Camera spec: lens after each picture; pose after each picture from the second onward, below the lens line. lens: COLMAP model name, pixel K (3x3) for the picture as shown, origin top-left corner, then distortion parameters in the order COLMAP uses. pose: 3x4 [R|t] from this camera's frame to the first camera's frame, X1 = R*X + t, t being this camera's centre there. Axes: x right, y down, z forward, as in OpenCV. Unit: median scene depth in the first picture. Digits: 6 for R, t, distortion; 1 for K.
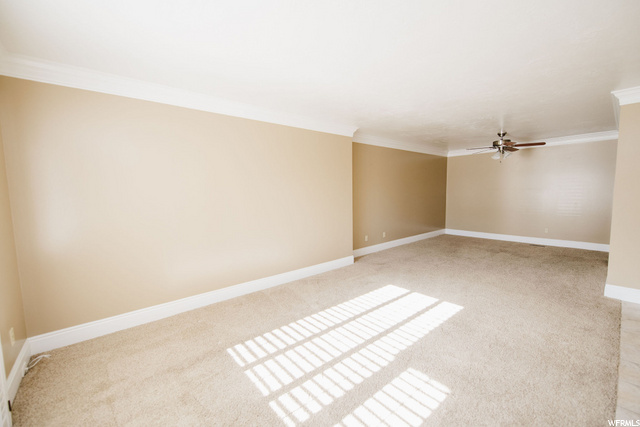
lens RADIAL K [[259.6, 0, 319.3], [0, 259.6, 217.2], [0, 0, 1]] dist [-0.003536, -0.000374]
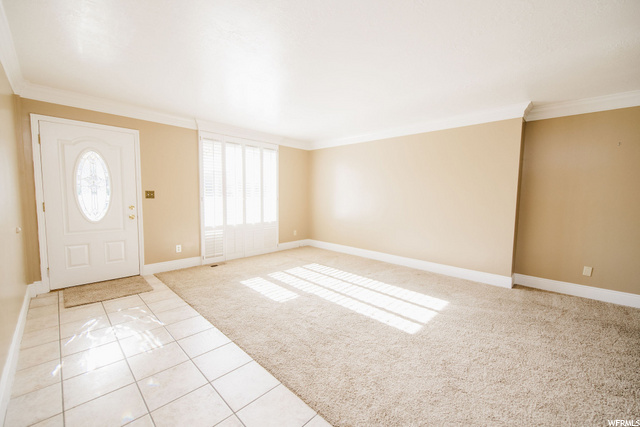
lens RADIAL K [[259.6, 0, 322.7], [0, 259.6, 208.8], [0, 0, 1]] dist [-0.003536, -0.000374]
pose [[0.097601, 0.072569, -0.992576, 0.916011], [-0.119452, 0.990982, 0.060707, -0.030557], [0.988031, 0.112641, 0.105389, 0.433897]]
